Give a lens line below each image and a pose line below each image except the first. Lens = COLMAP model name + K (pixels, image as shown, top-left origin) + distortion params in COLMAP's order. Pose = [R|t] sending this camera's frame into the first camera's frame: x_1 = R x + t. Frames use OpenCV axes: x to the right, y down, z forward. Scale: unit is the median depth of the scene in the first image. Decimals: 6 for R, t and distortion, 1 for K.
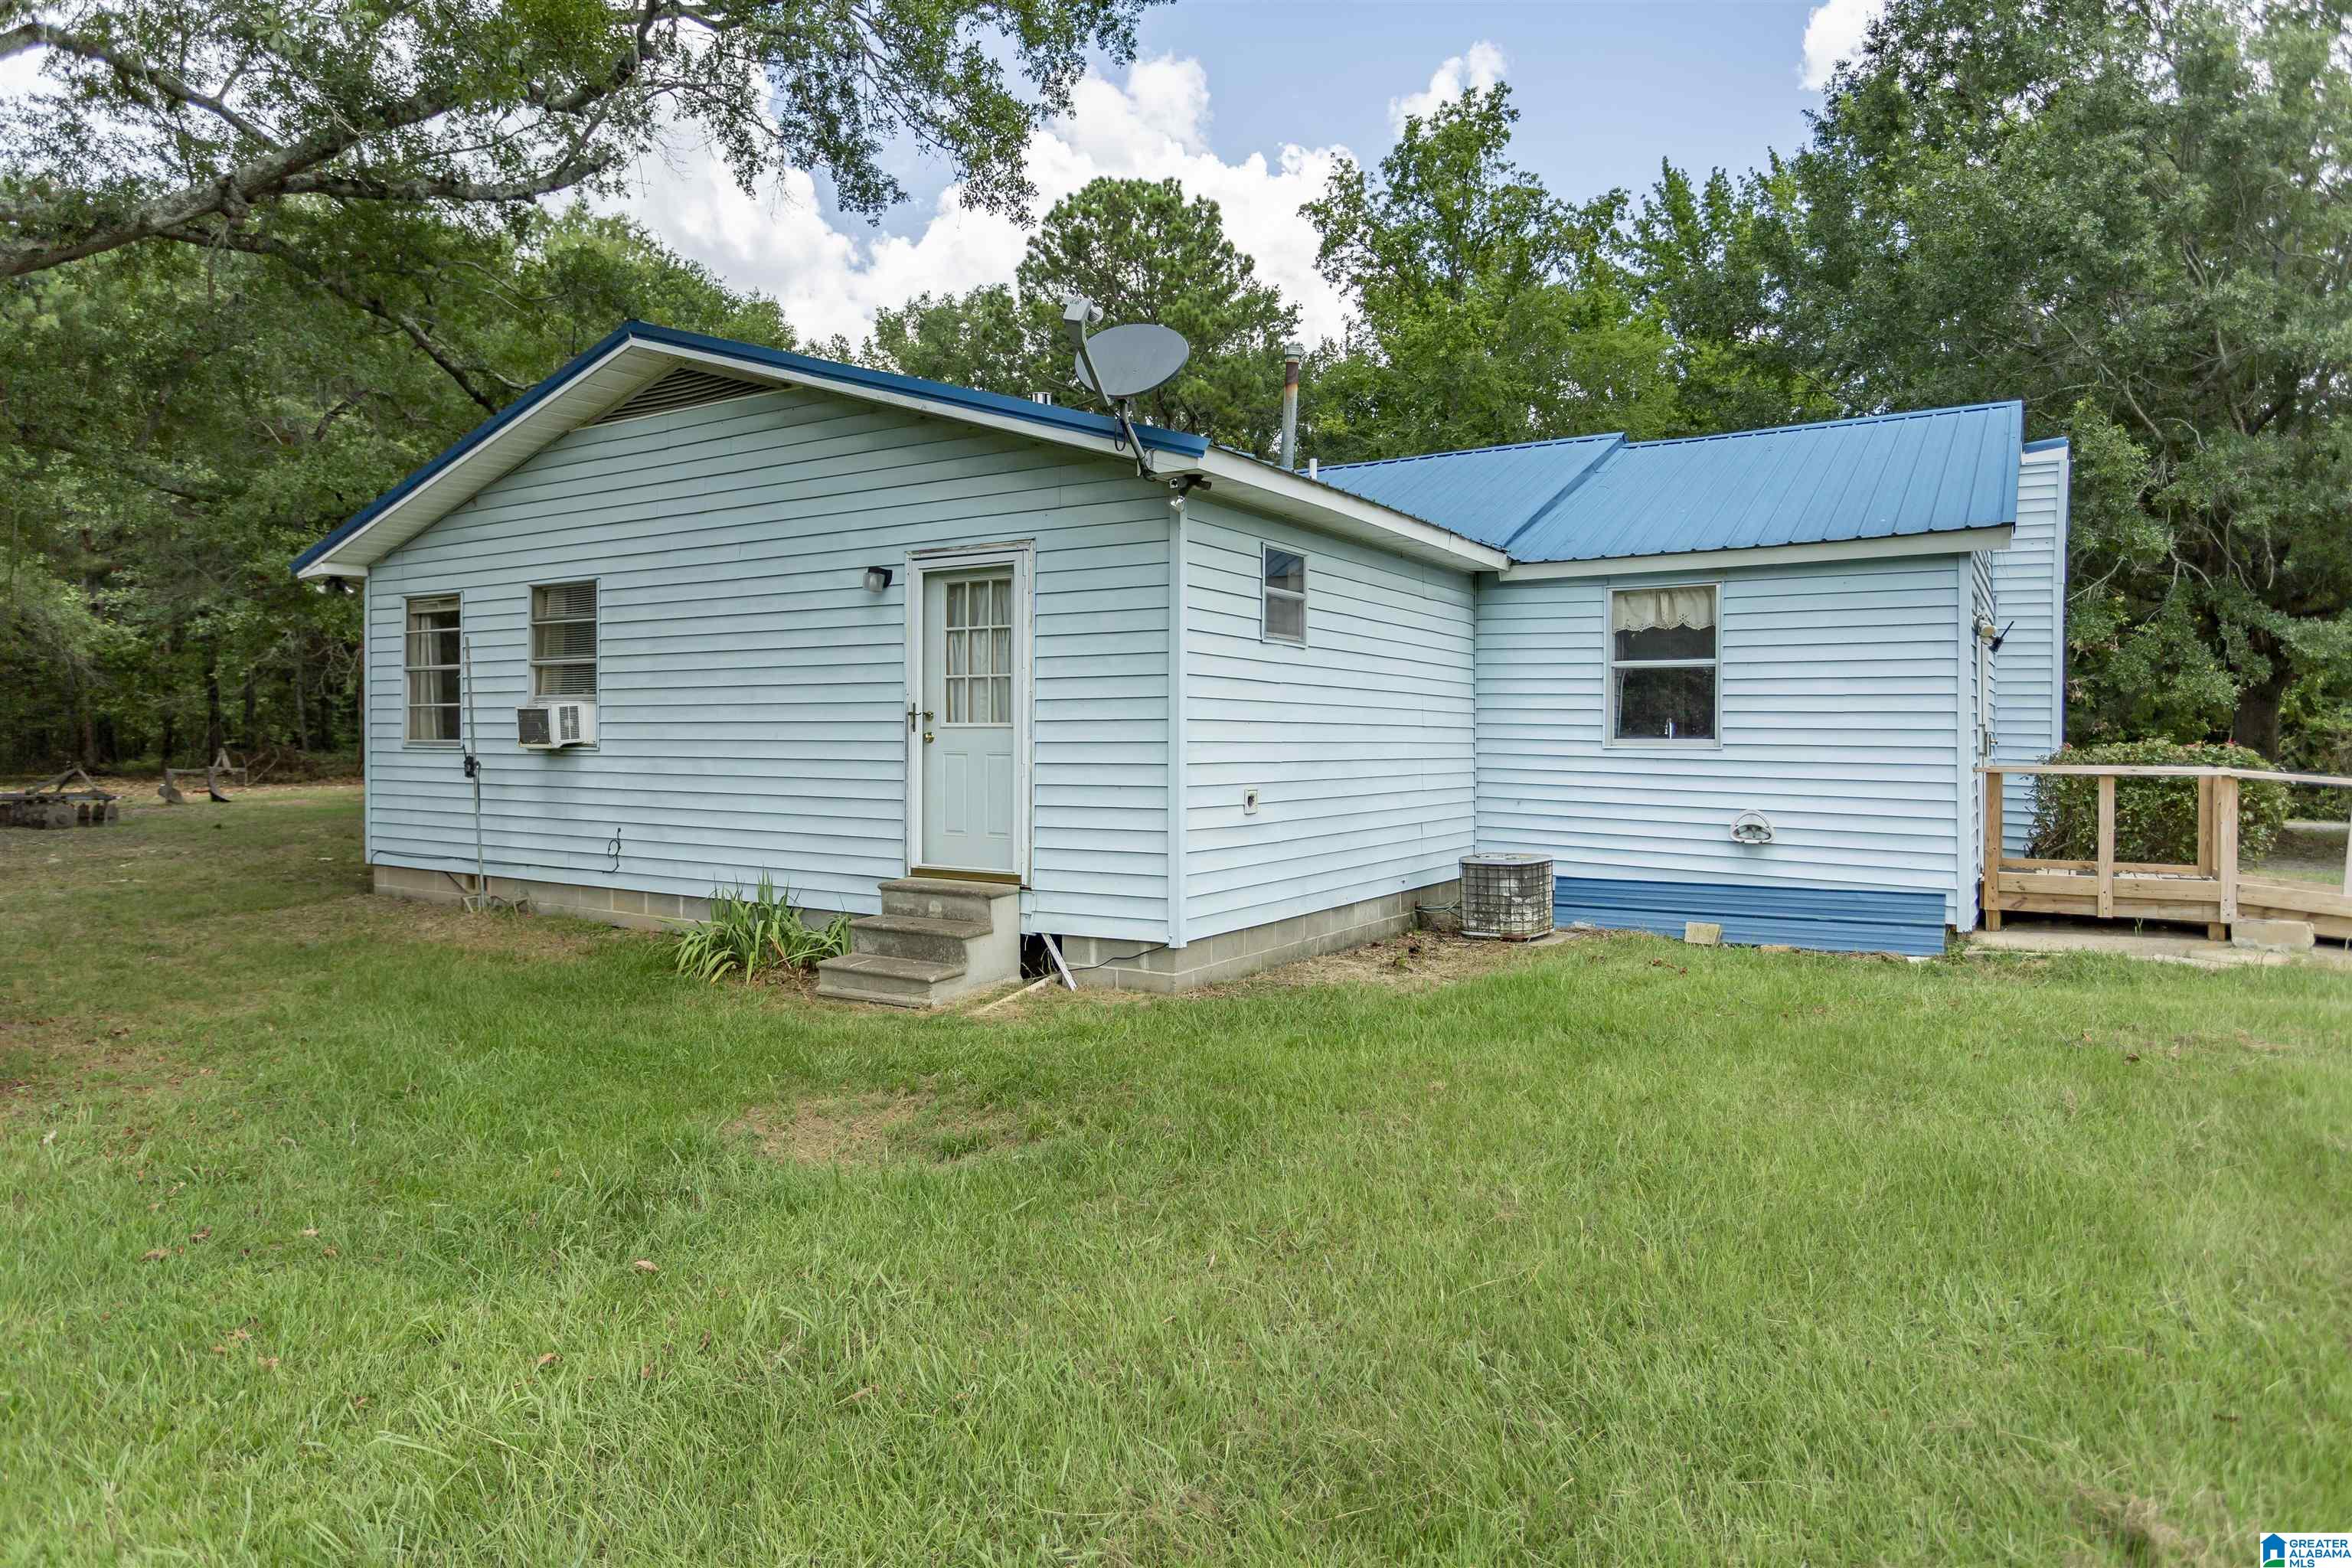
lens RADIAL K [[1383.8, 0, 1179.9], [0, 1383.8, 777.7], [0, 0, 1]] dist [-0.007256, -0.000272]
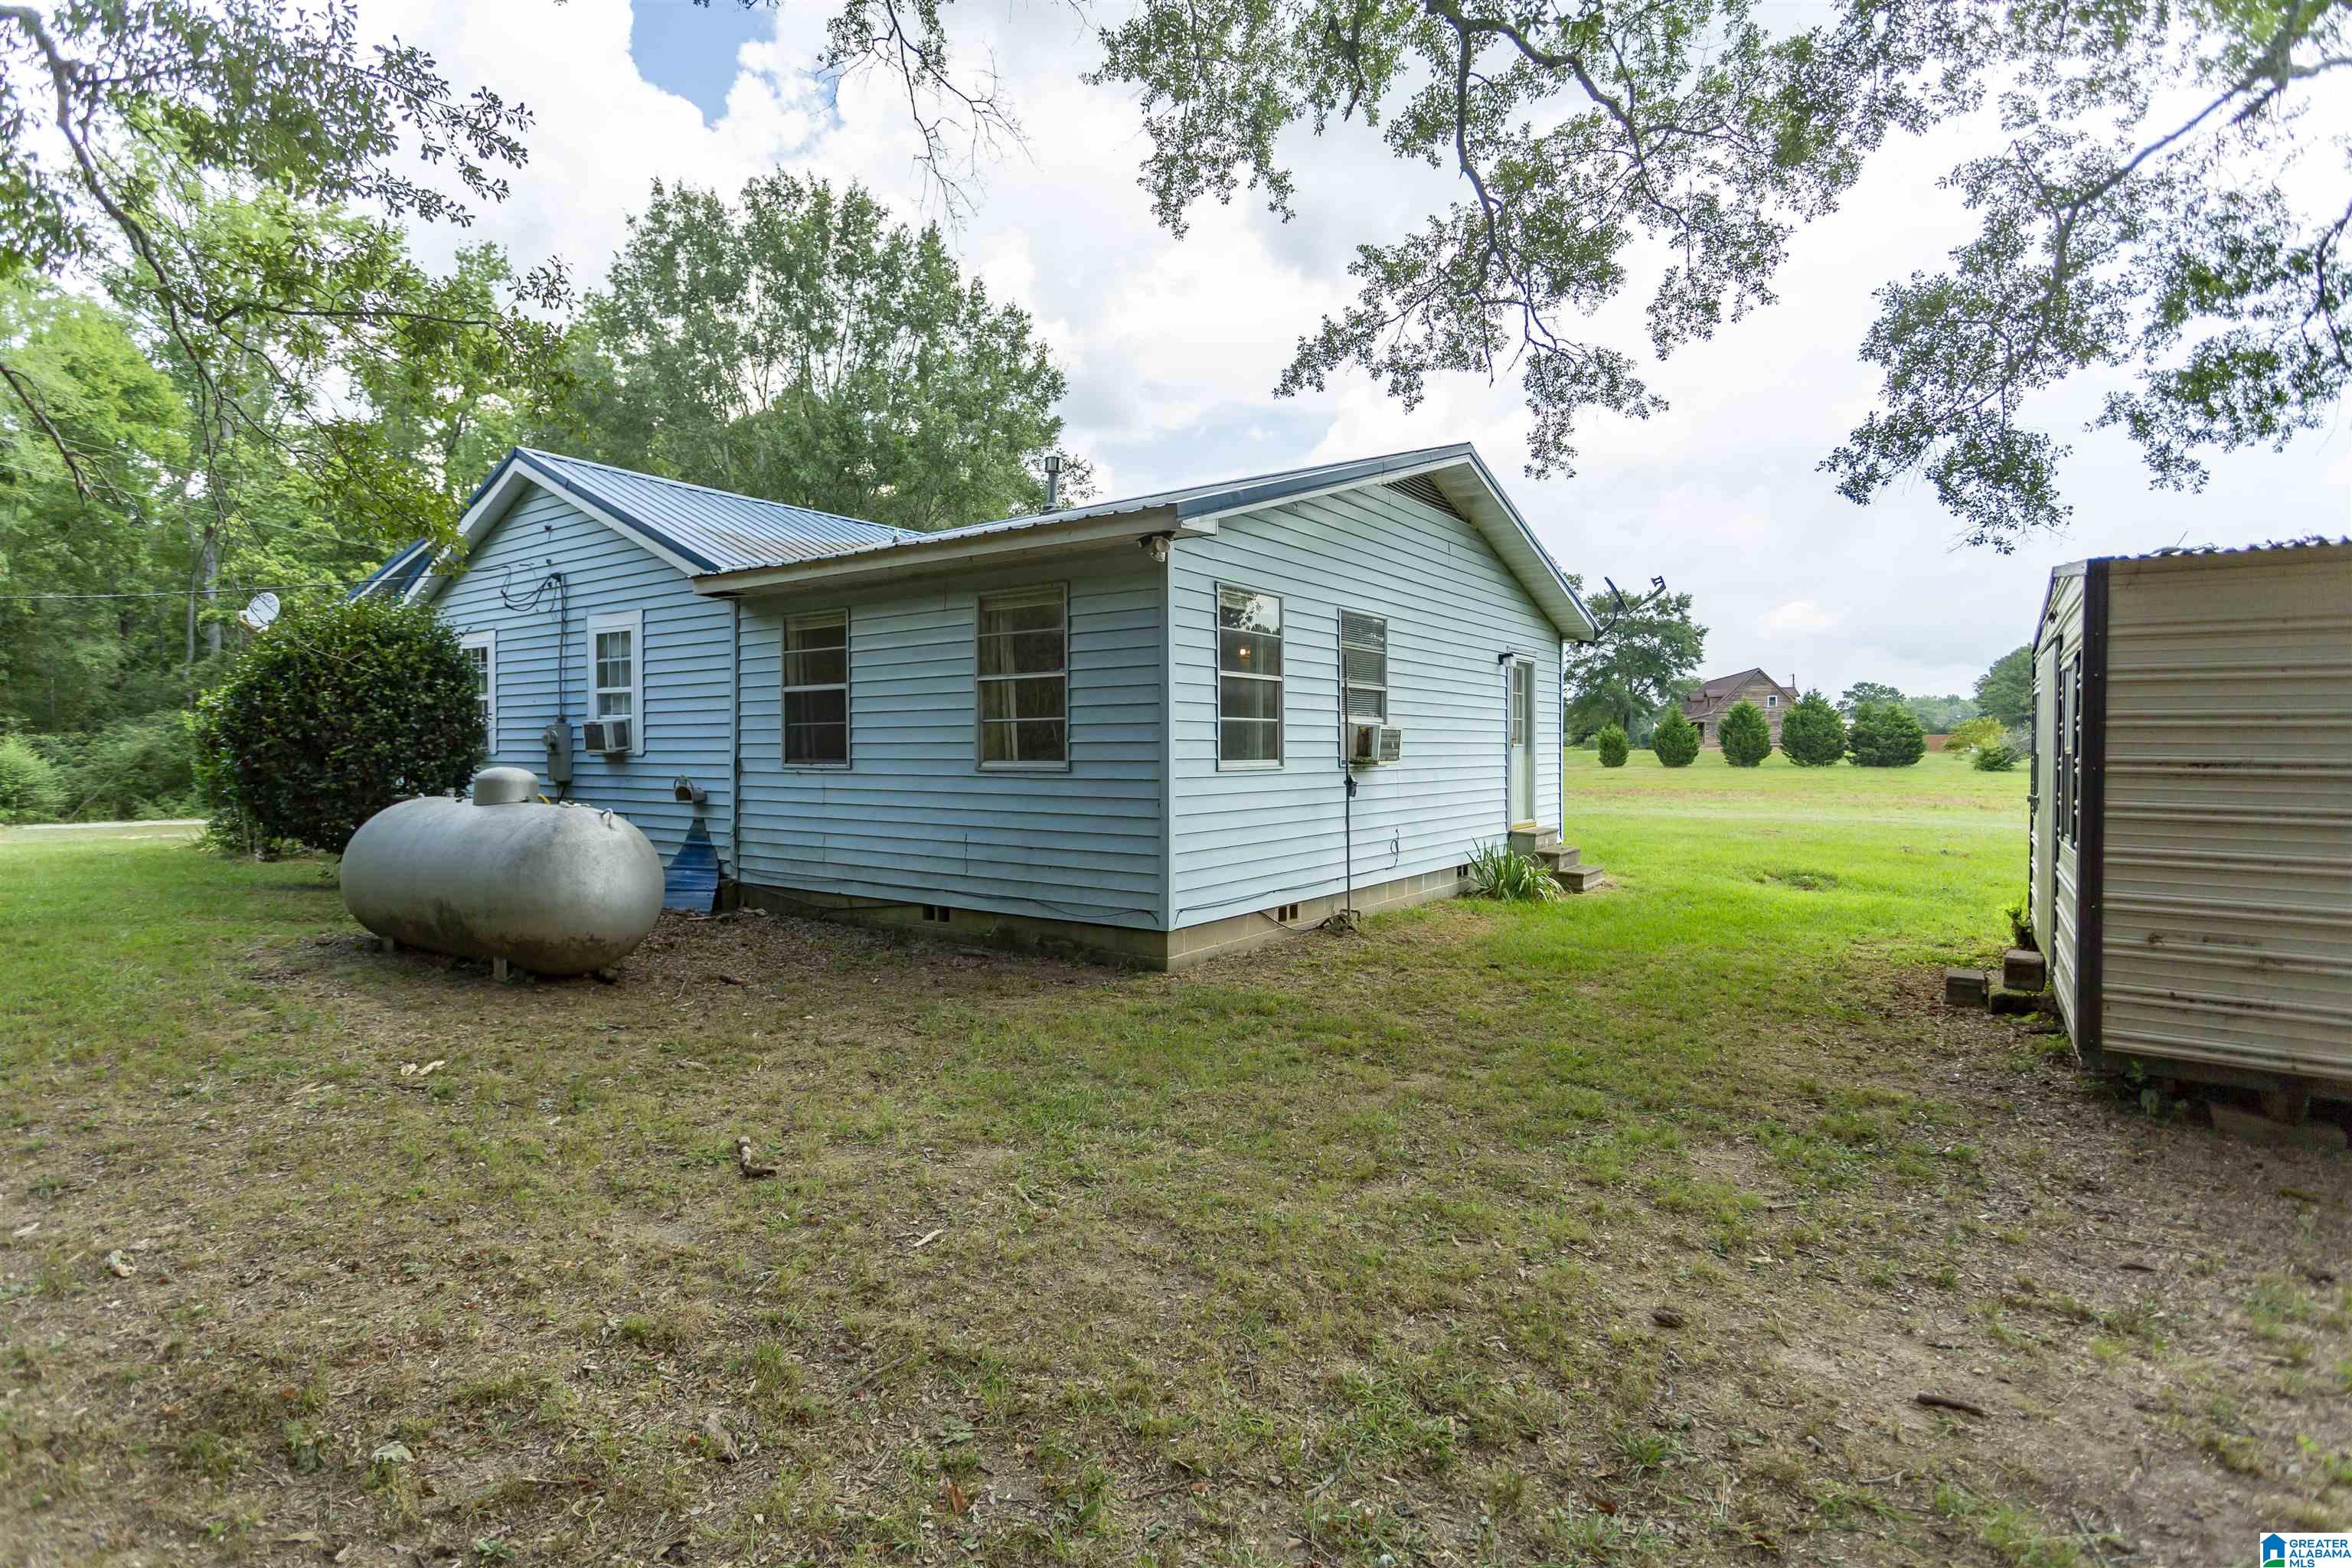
lens RADIAL K [[1119.5, 0, 1188.5], [0, 1119.5, 778.1], [0, 0, 1]] dist [0.001707, 0.002670]
pose [[0.050108, -0.037012, 0.998058, -1.344882], [0.022516, 0.999101, 0.035920, -0.046126], [-0.998490, 0.020672, 0.050897, 1.093319]]
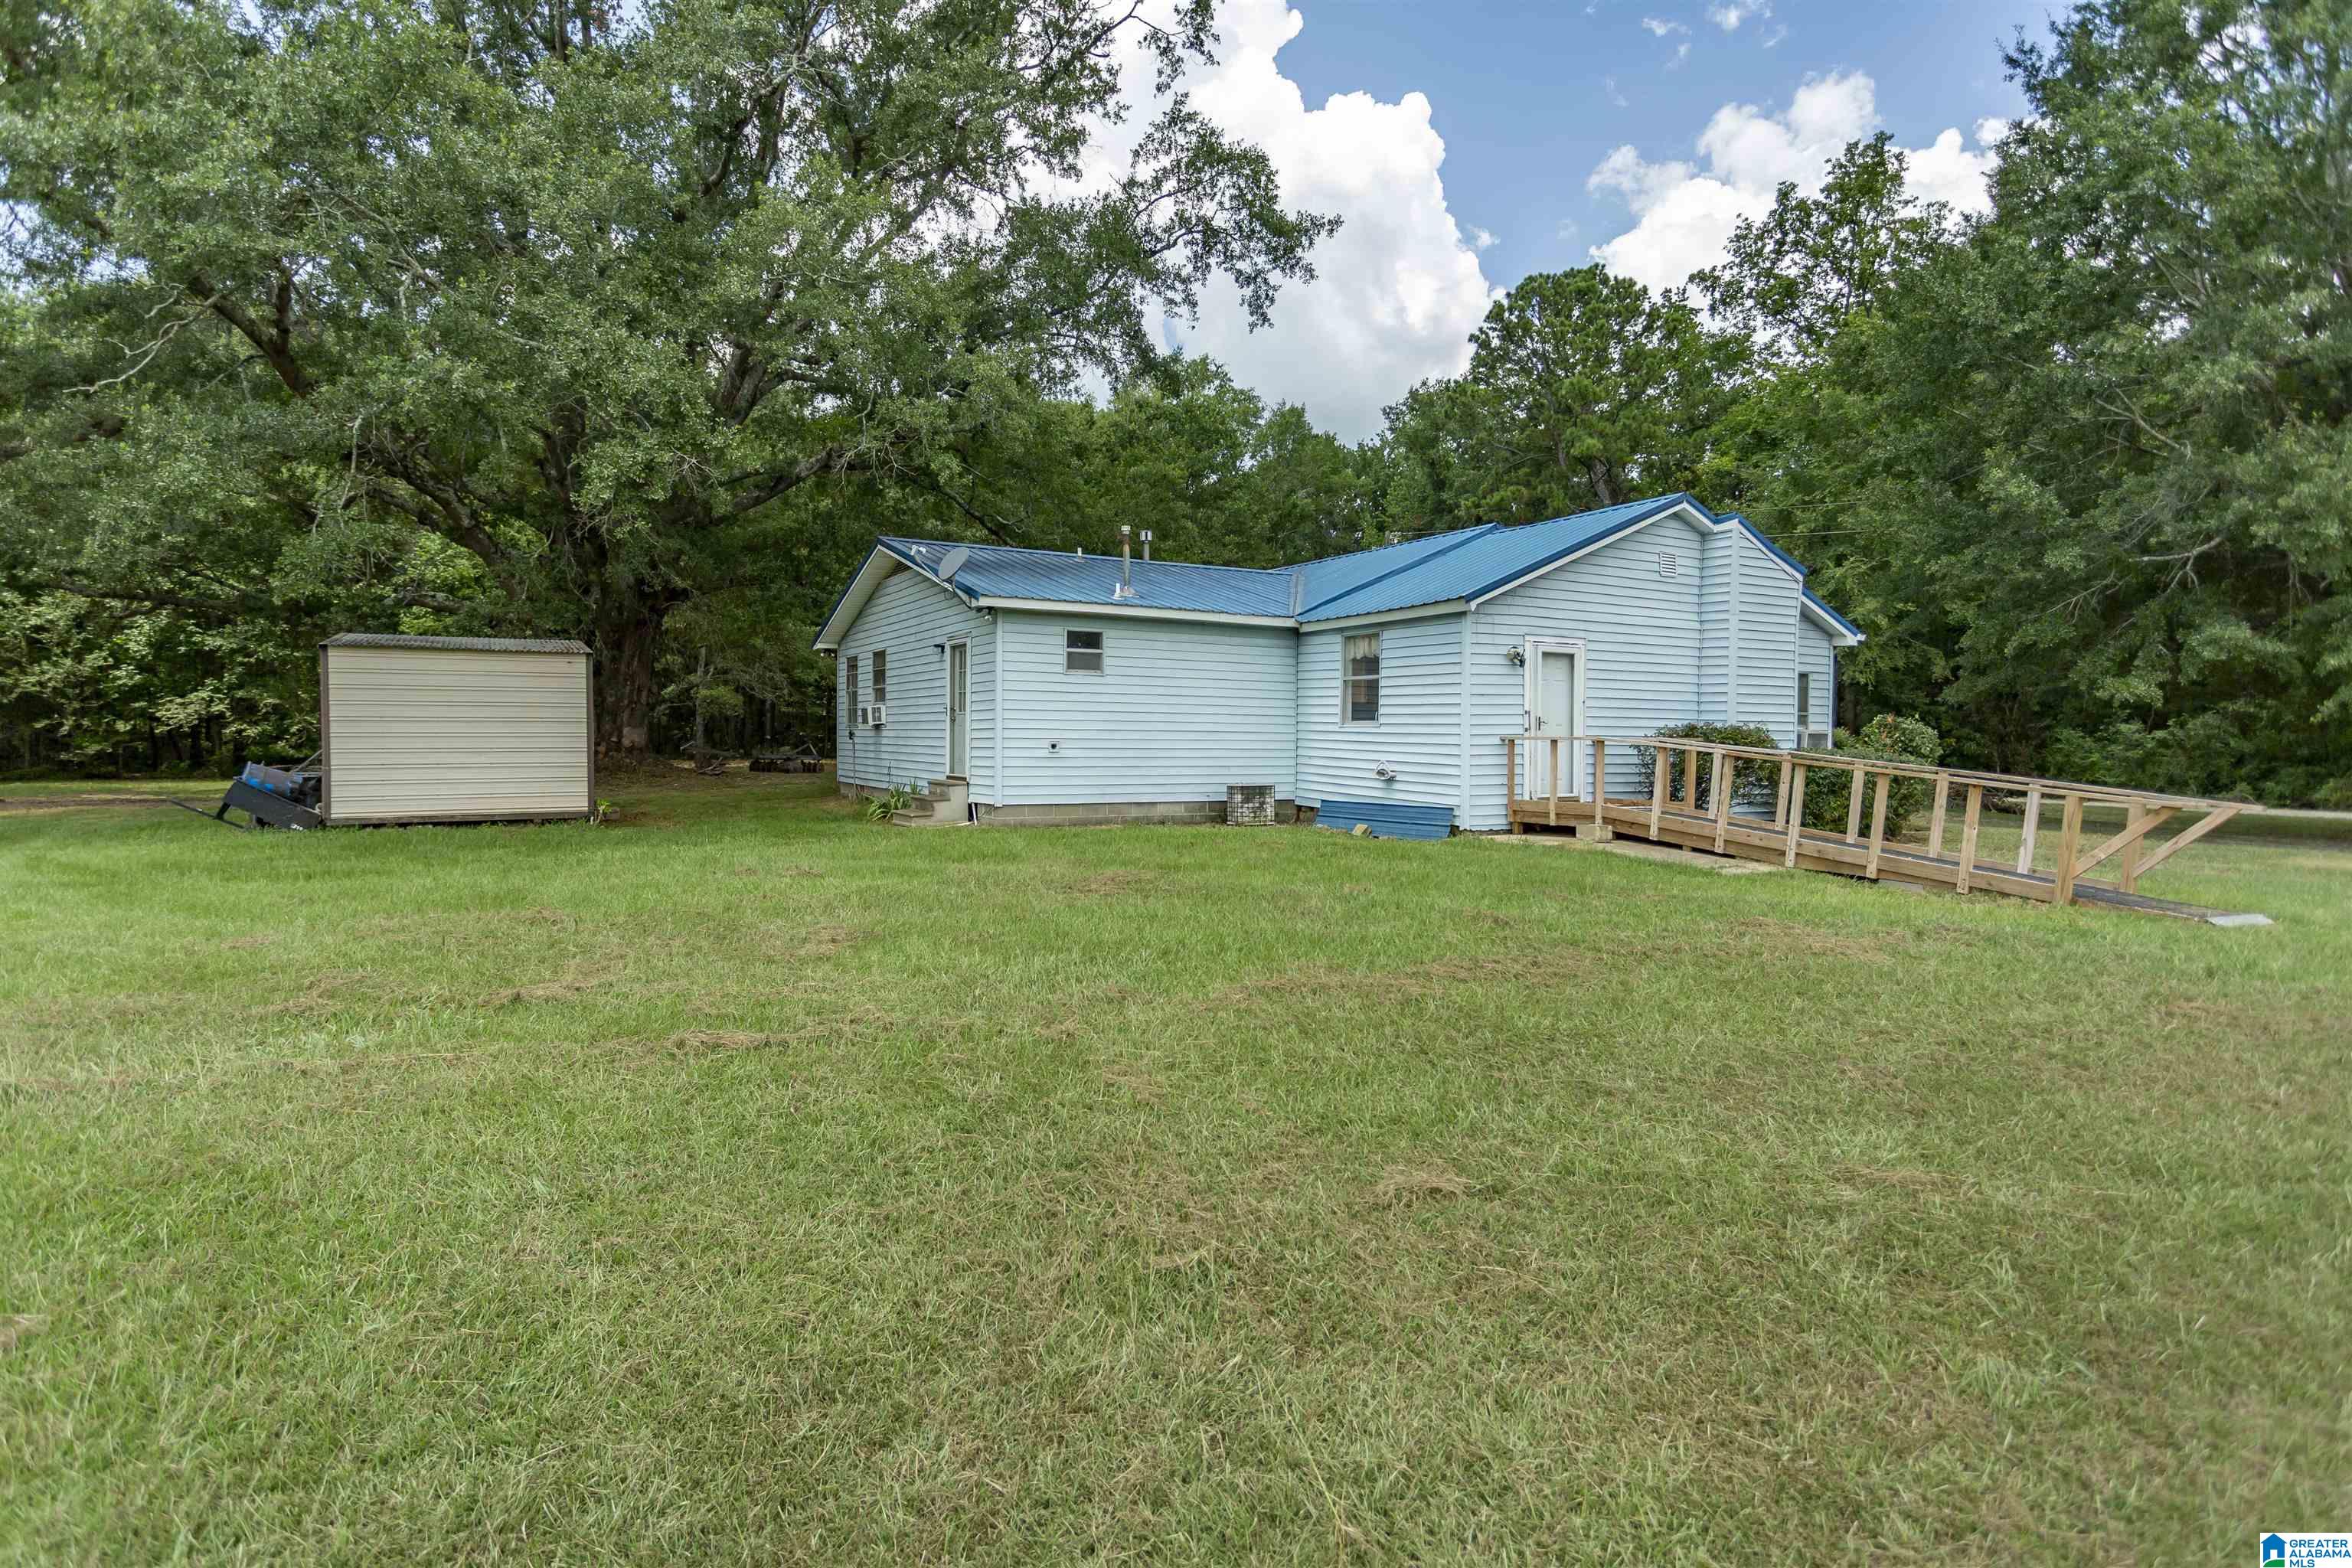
lens RADIAL K [[1284.6, 0, 1175.4], [0, 1284.6, 775.6], [0, 0, 1]] dist [-0.004485, -0.000093]
pose [[0.865941, 0.018214, -0.499815, 0.988225], [-0.020449, 0.999790, 0.001004, 0.045753], [0.499729, 0.009351, 0.866132, -0.539679]]
